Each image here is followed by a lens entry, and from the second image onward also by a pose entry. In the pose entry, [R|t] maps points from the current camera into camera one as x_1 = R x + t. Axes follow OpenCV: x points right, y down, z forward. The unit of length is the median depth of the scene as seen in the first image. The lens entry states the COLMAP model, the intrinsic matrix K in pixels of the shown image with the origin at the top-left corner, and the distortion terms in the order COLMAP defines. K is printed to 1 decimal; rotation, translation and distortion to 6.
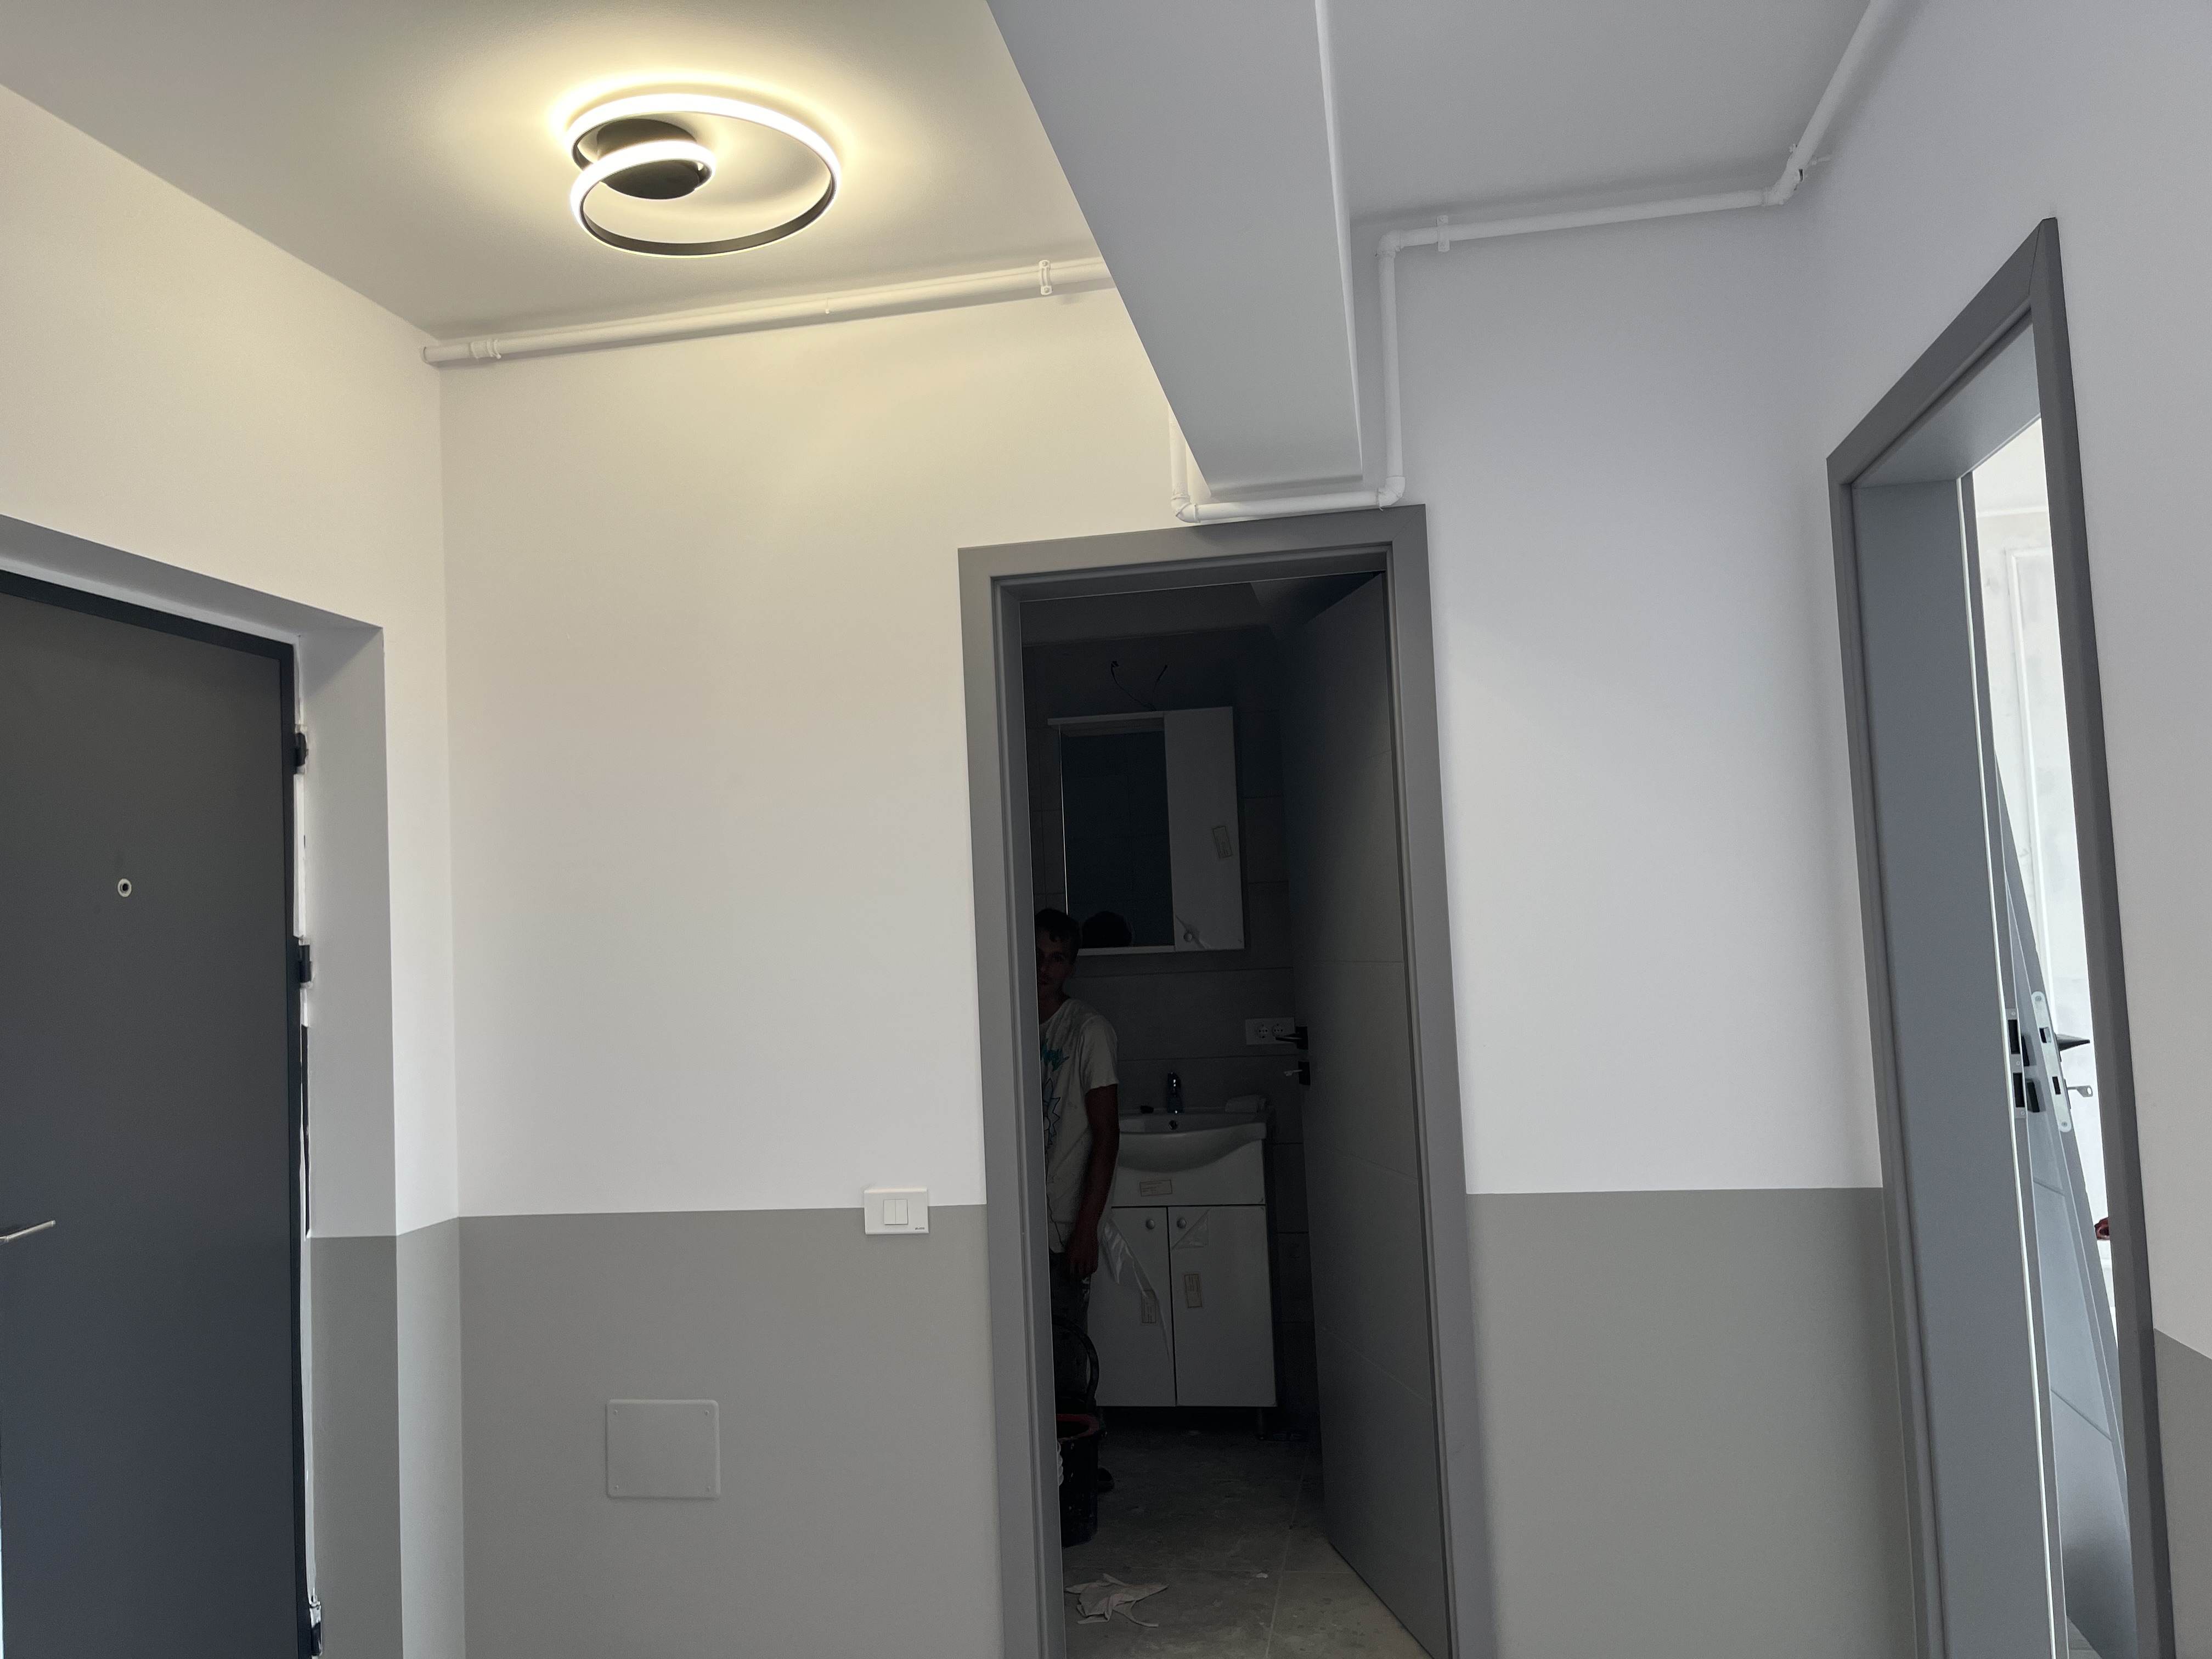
lens RADIAL K [[1680.2, 0, 1094.2], [0, 1680.2, 825.1], [0, 0, 1]] dist [0.037915, -0.041733]
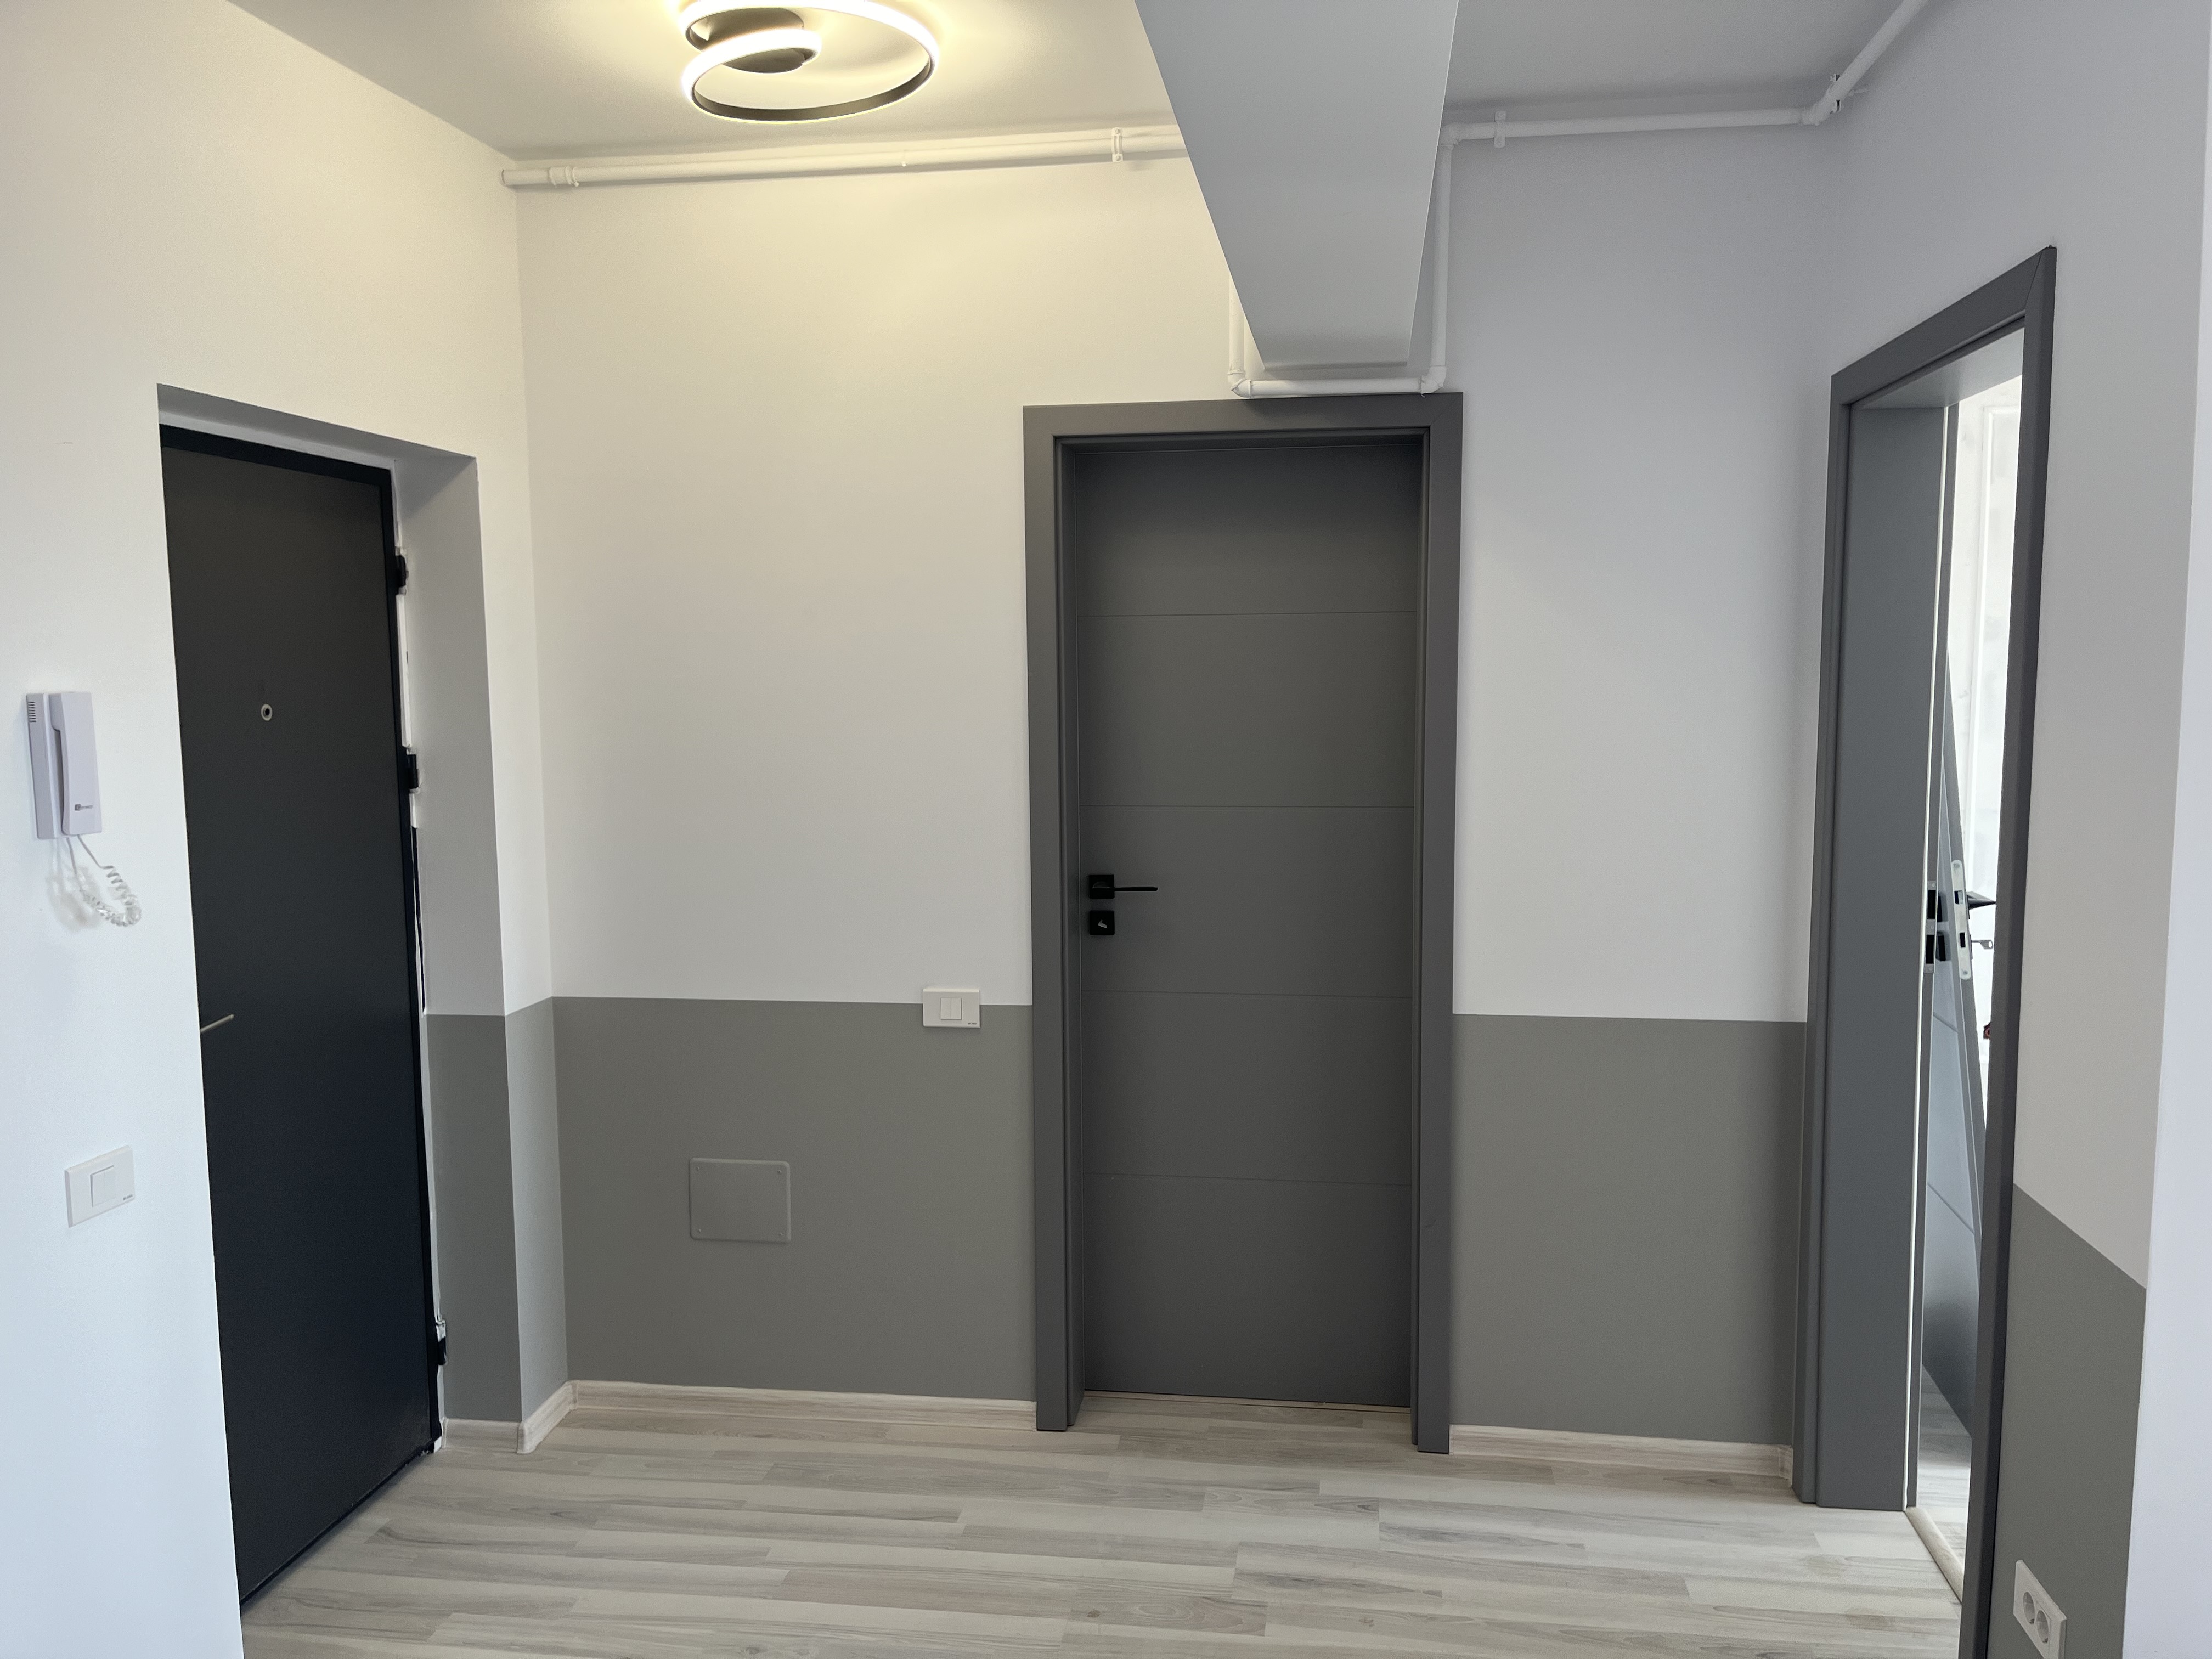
lens RADIAL K [[1680.2, 0, 1124.5], [0, 1680.2, 837.0], [0, 0, 1]] dist [0.037915, -0.041733]
pose [[0.998140, 0.035133, 0.049831, -0.062565], [-0.043008, 0.985020, 0.166991, -0.079136], [-0.043218, -0.168824, 0.984698, -0.100869]]
